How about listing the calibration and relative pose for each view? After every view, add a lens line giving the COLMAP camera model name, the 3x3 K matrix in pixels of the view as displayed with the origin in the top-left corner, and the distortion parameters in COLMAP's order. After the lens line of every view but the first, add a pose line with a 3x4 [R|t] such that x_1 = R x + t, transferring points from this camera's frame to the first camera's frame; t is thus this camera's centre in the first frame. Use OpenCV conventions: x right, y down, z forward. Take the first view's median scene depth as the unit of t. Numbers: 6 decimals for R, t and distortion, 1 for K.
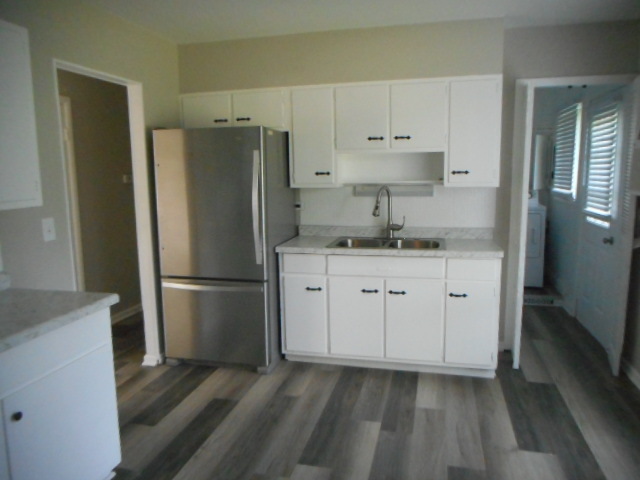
lens RADIAL K [[468.4, 0, 319.5], [0, 468.4, 234.2], [0, 0, 1]] dist [-0.020648, -0.003157]
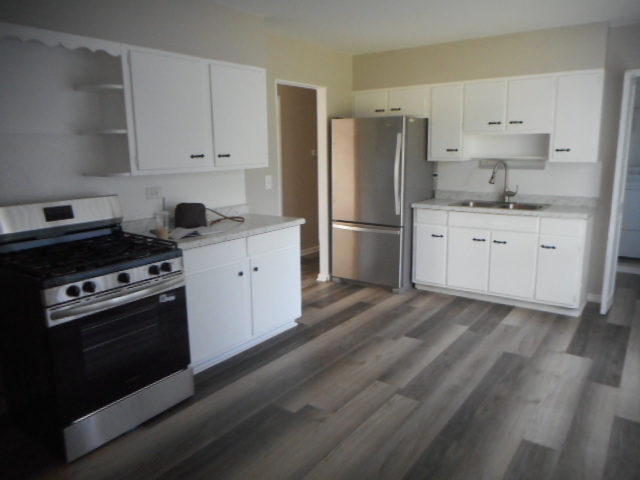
lens RADIAL K [[468.4, 0, 319.5], [0, 468.4, 234.2], [0, 0, 1]] dist [-0.020648, -0.003157]
pose [[0.927392, 0.072279, -0.367043, 0.169131], [-0.053898, 0.996736, 0.060097, 0.049471], [0.370189, -0.035951, 0.928260, -0.385630]]
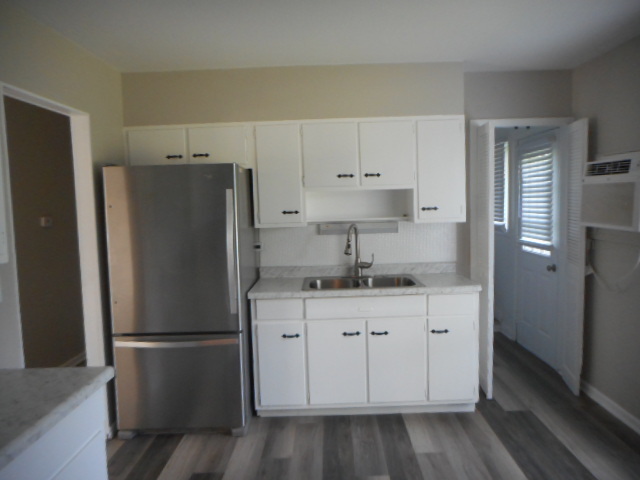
lens RADIAL K [[468.4, 0, 319.5], [0, 468.4, 234.2], [0, 0, 1]] dist [-0.020648, -0.003157]
pose [[0.973137, -0.030970, 0.228136, -0.163166], [0.047232, 0.996690, -0.066170, -0.020440], [-0.225331, 0.075168, 0.971378, 0.068469]]
